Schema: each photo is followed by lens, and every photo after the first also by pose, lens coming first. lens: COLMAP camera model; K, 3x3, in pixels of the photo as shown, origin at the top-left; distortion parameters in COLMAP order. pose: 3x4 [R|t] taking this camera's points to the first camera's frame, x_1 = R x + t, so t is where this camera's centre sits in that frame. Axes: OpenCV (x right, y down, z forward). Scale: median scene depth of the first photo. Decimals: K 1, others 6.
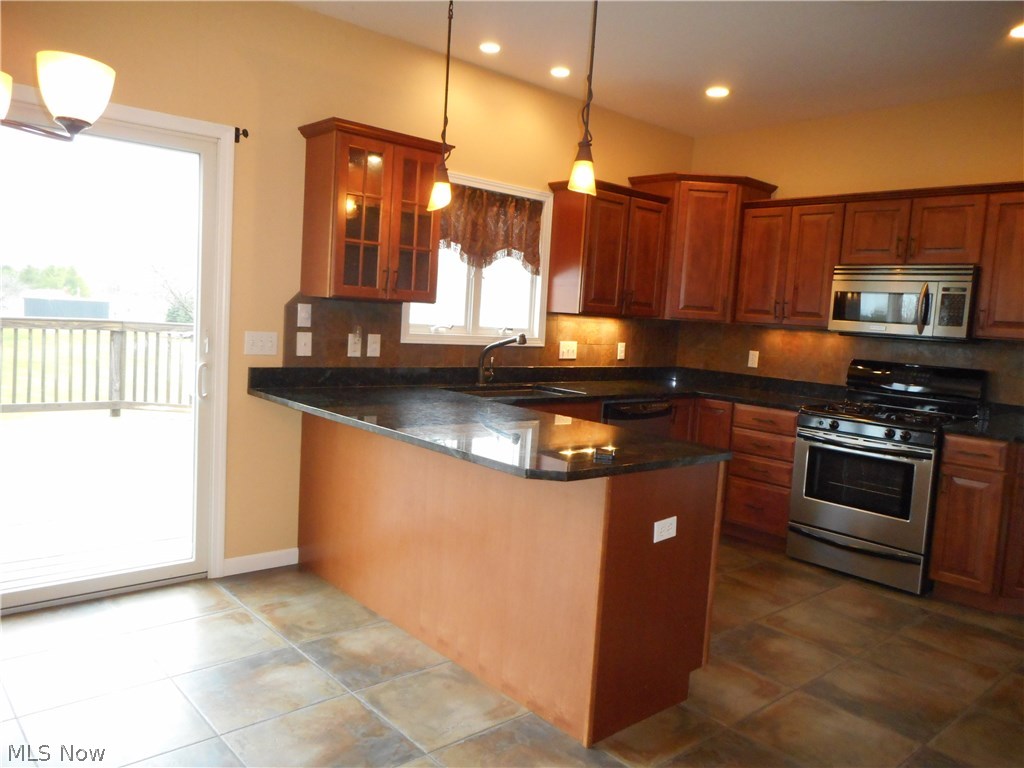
lens RADIAL K [[771.7, 0, 512.0], [0, 771.7, 384.0], [0, 0, 1]] dist [0.010254, 0.001998]
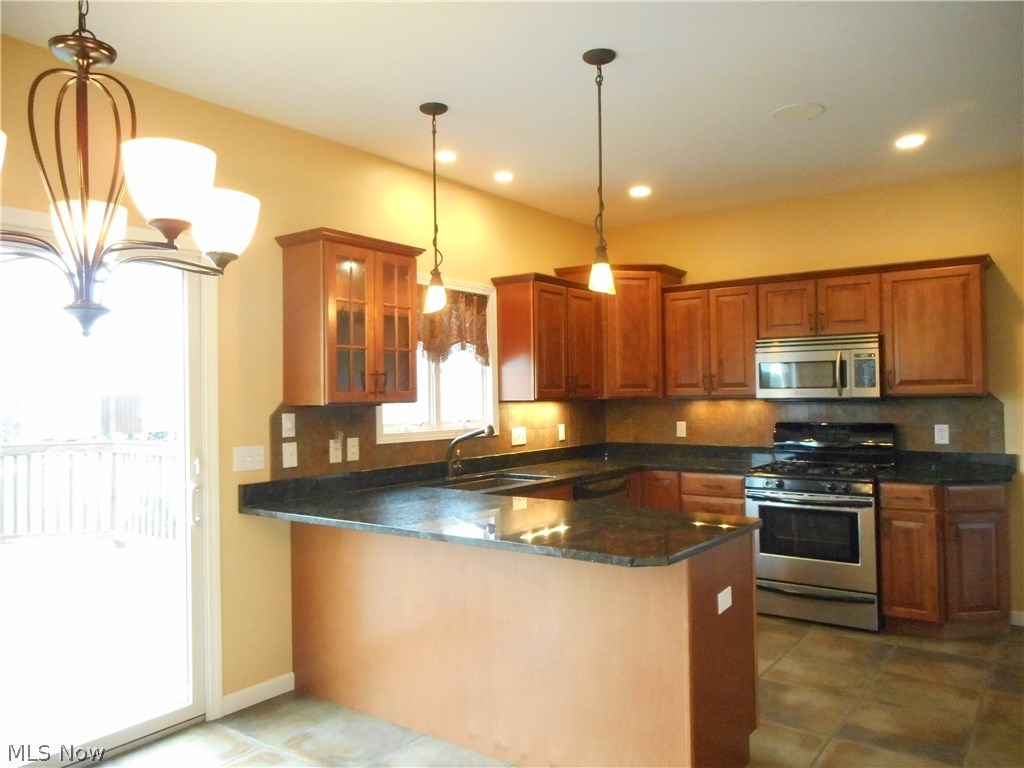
lens RADIAL K [[771.7, 0, 512.0], [0, 771.7, 384.0], [0, 0, 1]] dist [0.010254, 0.001998]
pose [[0.975130, -0.072064, 0.209593, -0.180390], [0.093274, 0.991276, -0.093124, -0.021769], [-0.201053, 0.110357, 0.973344, -0.006526]]
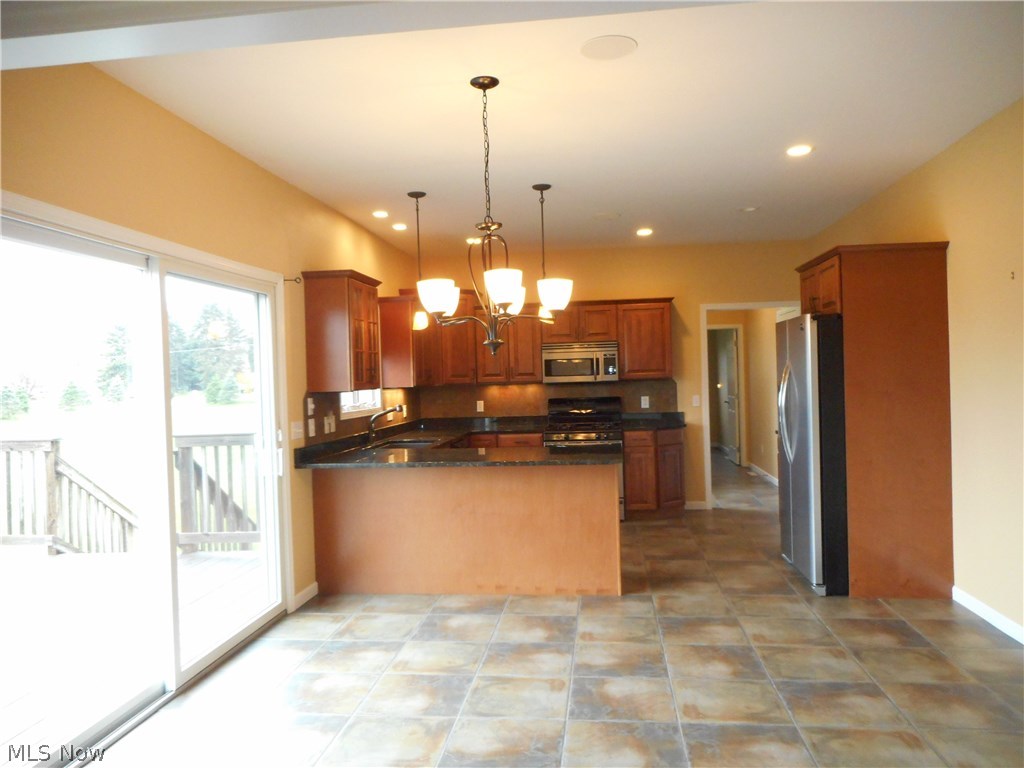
lens RADIAL K [[771.7, 0, 512.0], [0, 771.7, 384.0], [0, 0, 1]] dist [0.010254, 0.001998]
pose [[0.746881, -0.090916, 0.658714, -0.827464], [0.138636, 0.990130, -0.020534, -0.046917], [-0.650346, 0.106658, 0.752114, -0.236325]]
